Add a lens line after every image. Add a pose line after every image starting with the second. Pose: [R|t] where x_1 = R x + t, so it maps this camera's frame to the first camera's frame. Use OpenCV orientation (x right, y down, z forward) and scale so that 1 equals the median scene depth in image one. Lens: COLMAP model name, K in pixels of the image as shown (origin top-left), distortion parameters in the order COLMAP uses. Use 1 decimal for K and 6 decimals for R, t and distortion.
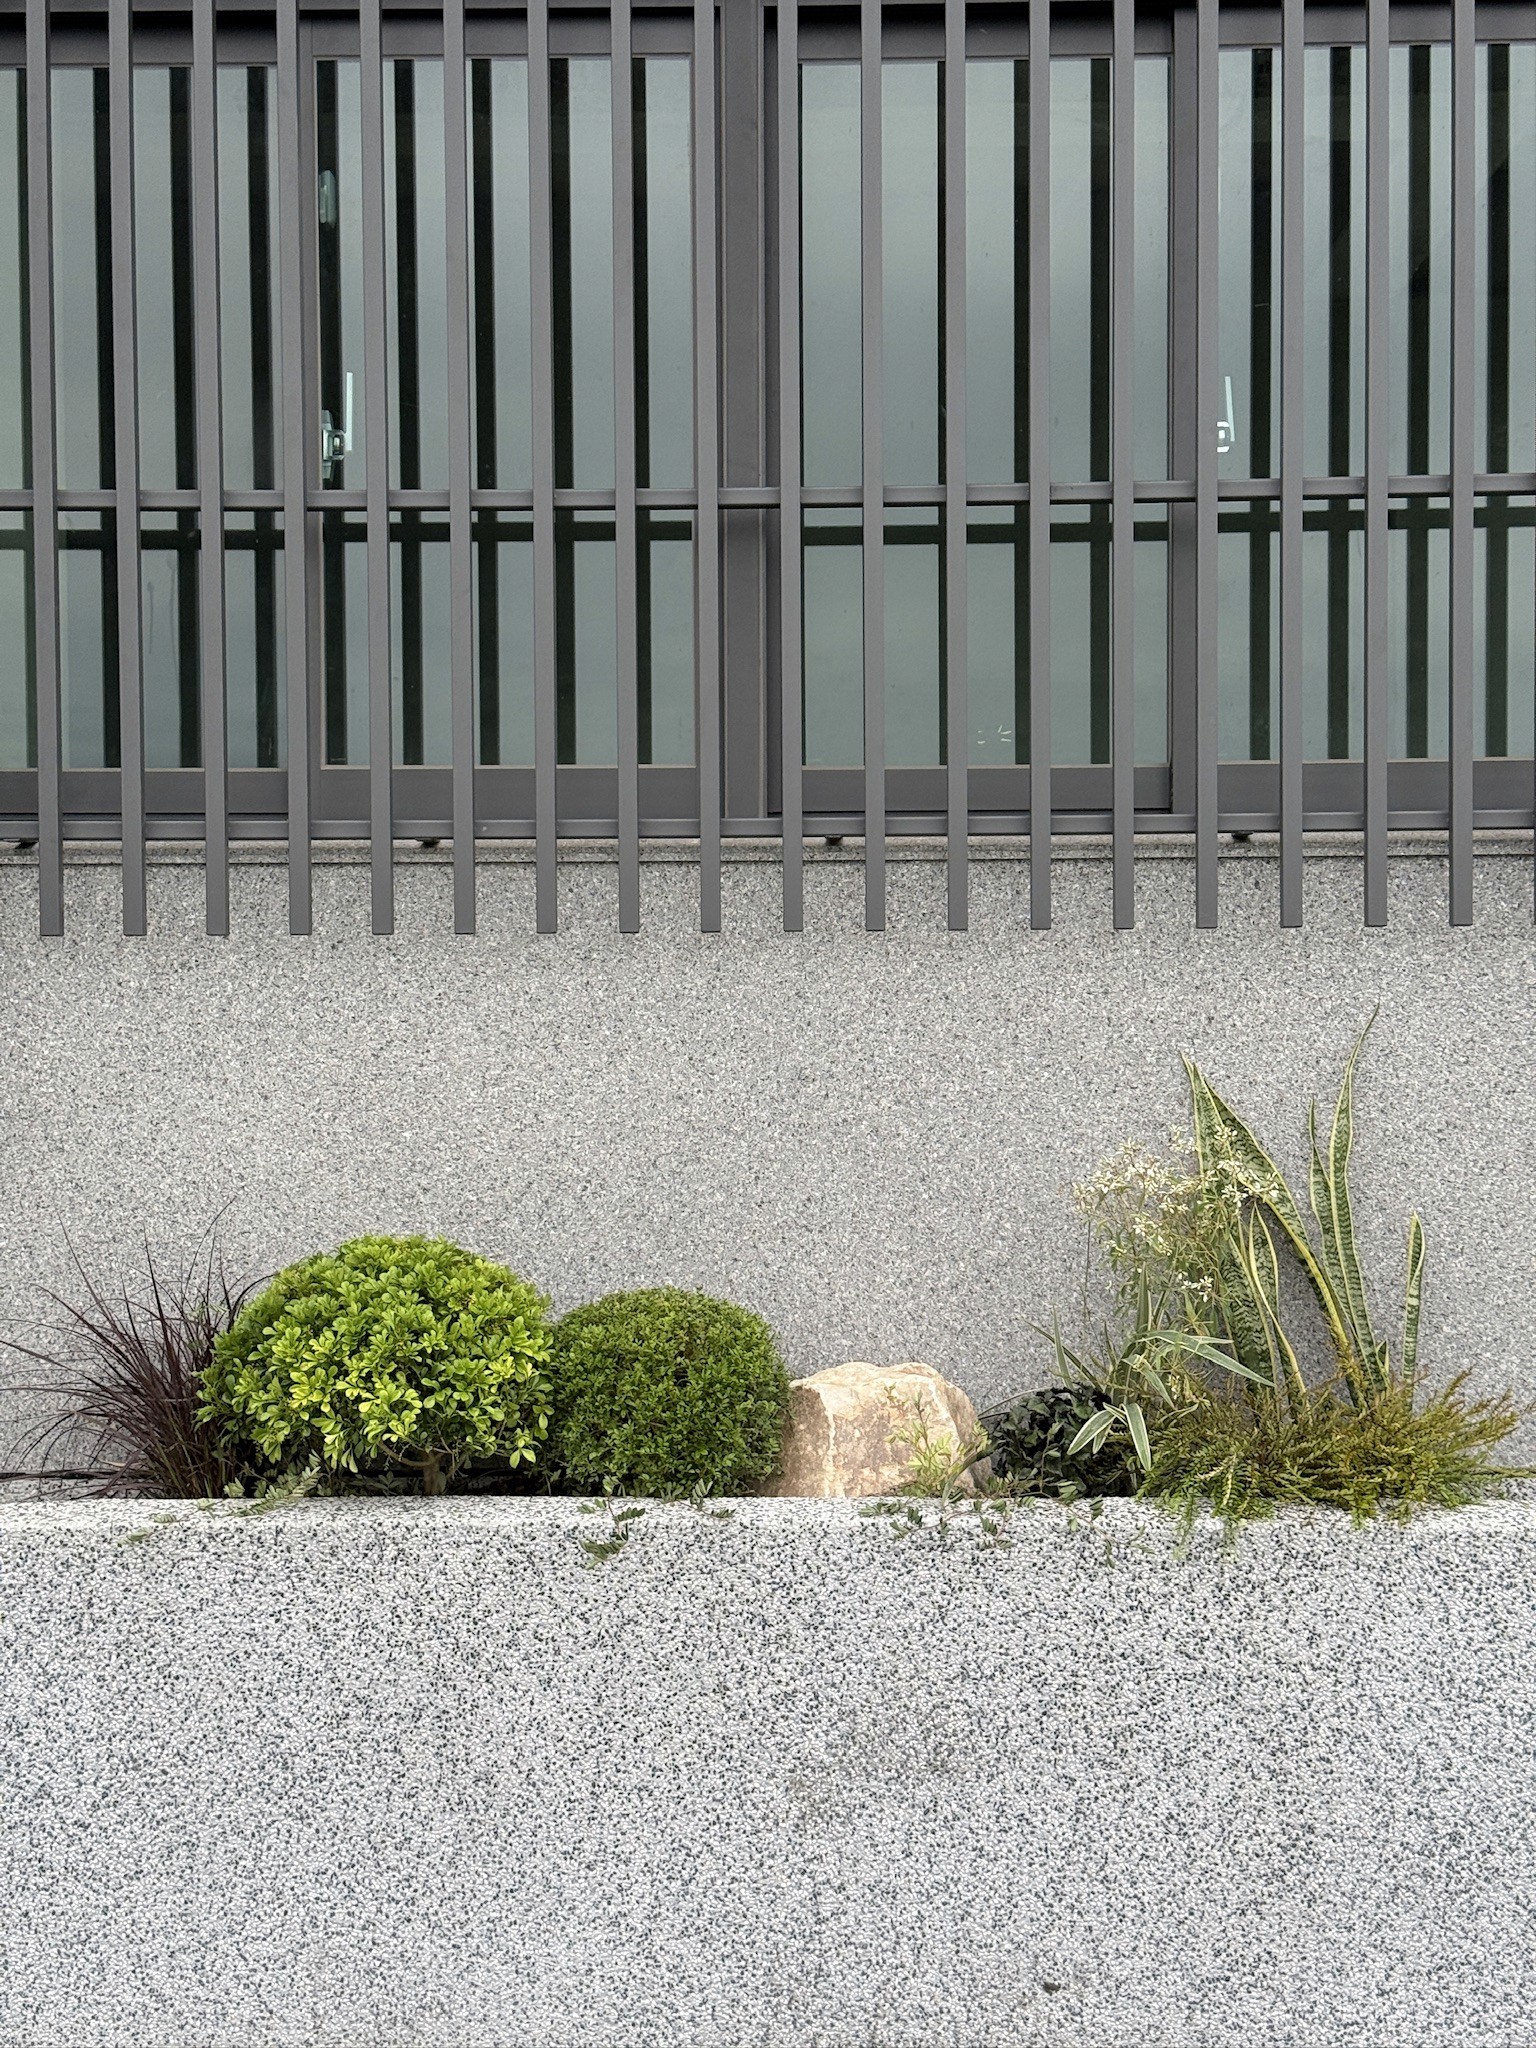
lens RADIAL K [[2820.4, 0, 768.0], [0, 2820.4, 1024.0], [0, 0, 1]] dist [0.126977, -0.006559]
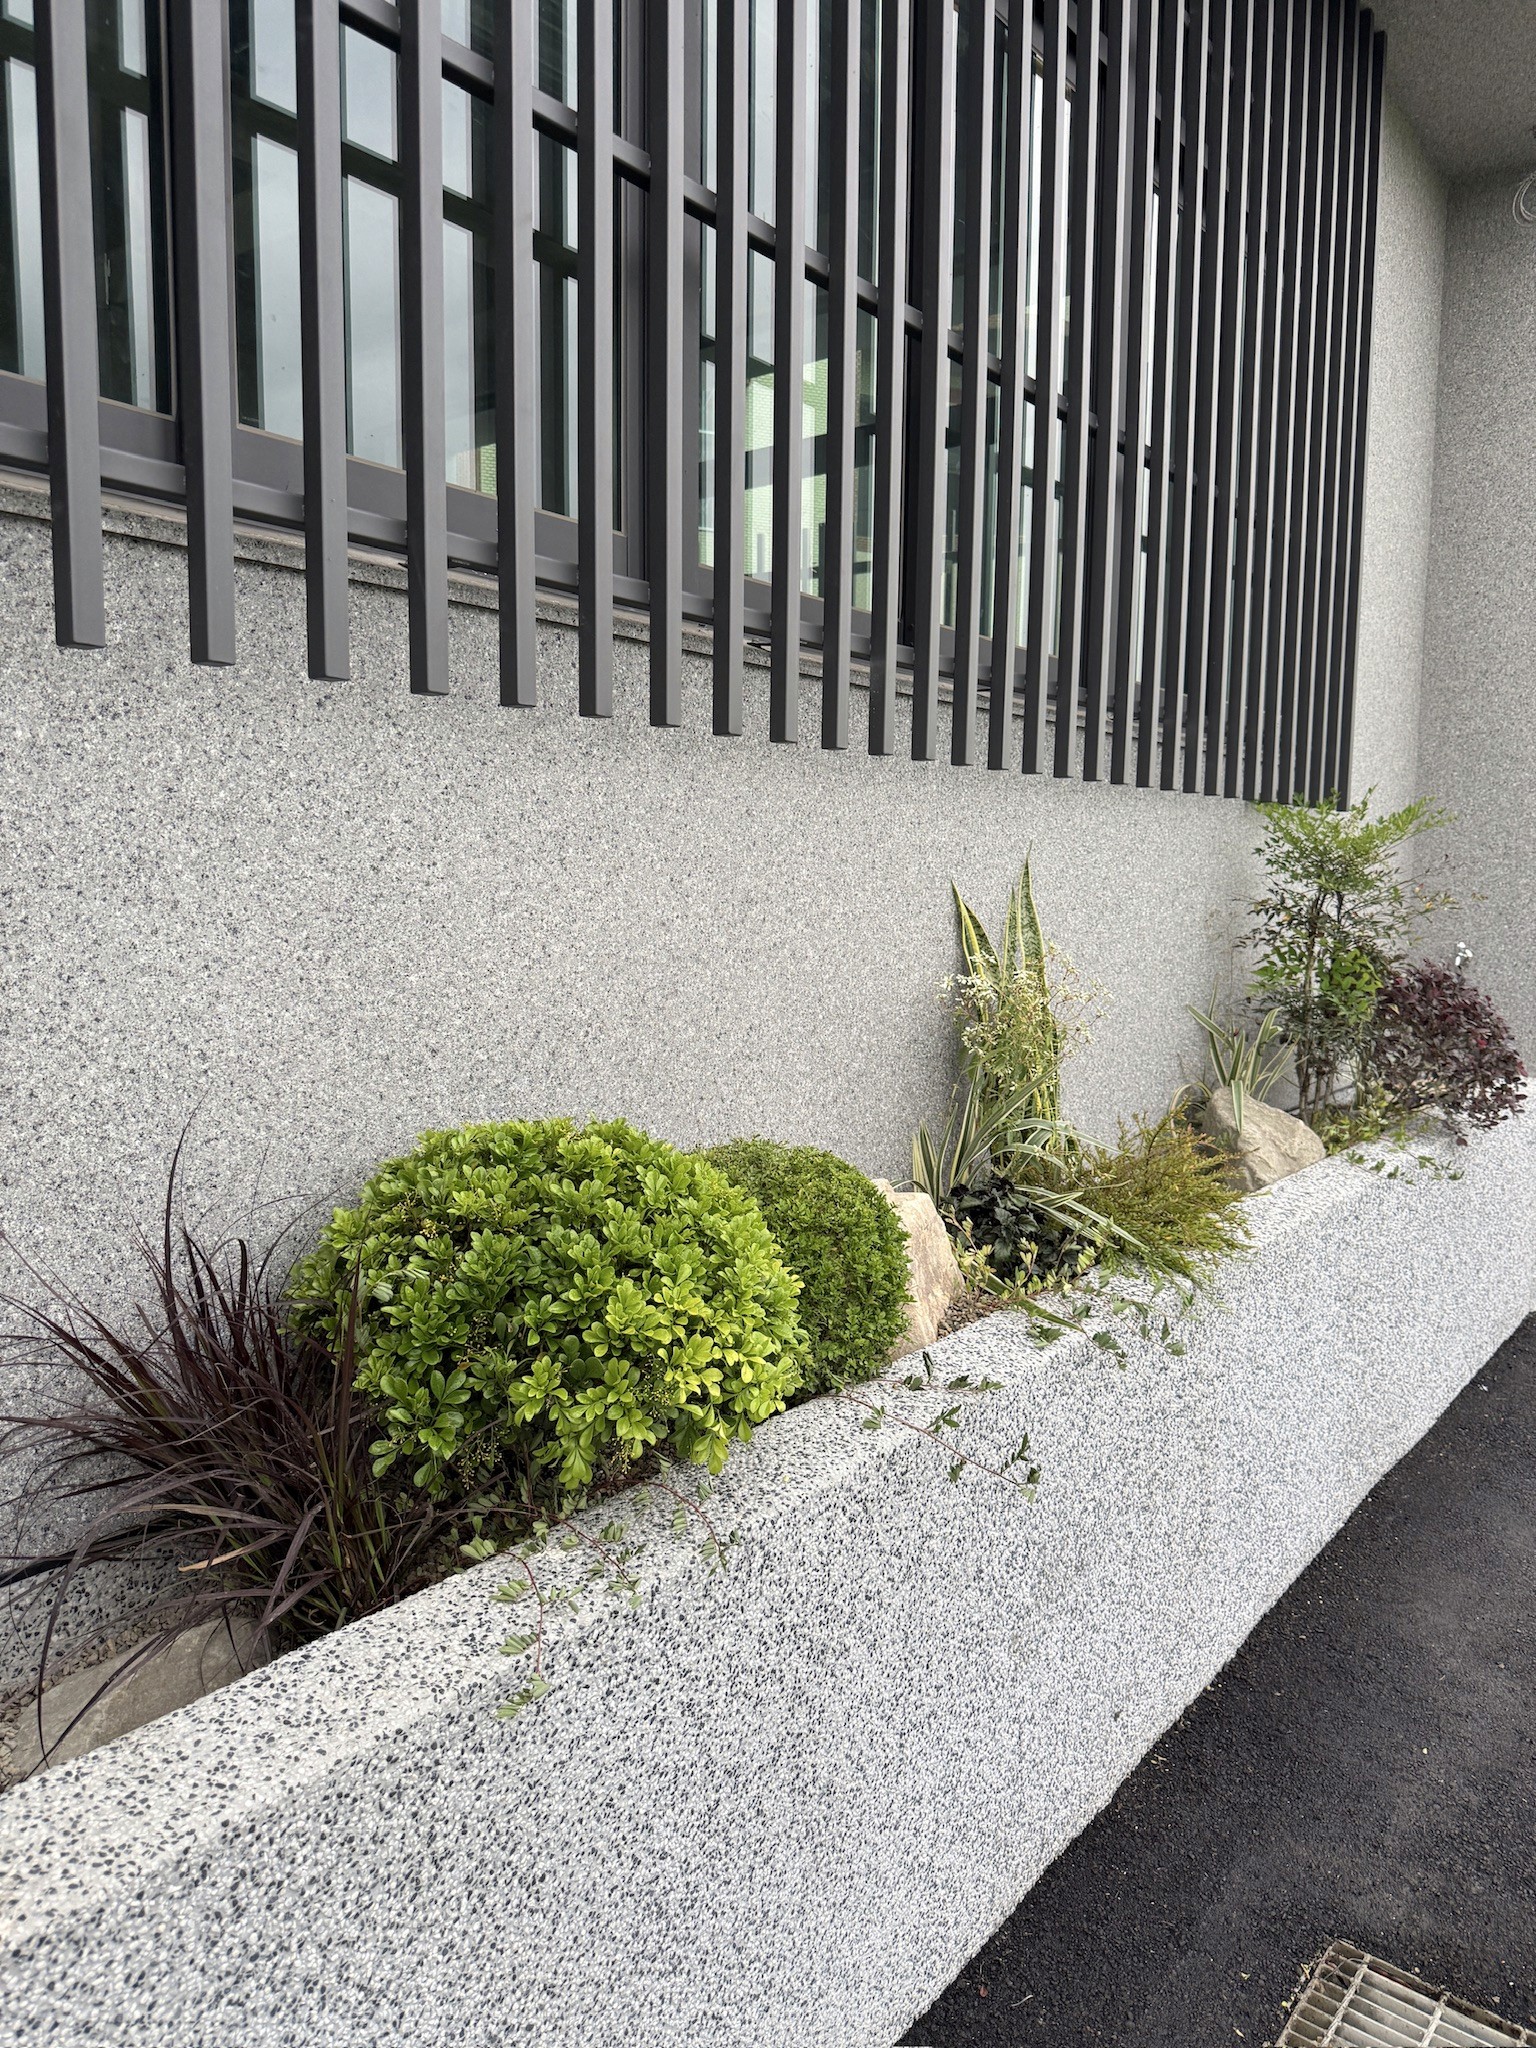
lens RADIAL K [[1442.7, 0, 768.0], [0, 1442.7, 1024.0], [0, 0, 1]] dist [0.134726, -0.243951]
pose [[0.586585, -0.070342, 0.806827, -0.377673], [-0.023838, 0.994290, 0.104017, 0.009581], [-0.809536, -0.080248, 0.581559, 0.706957]]
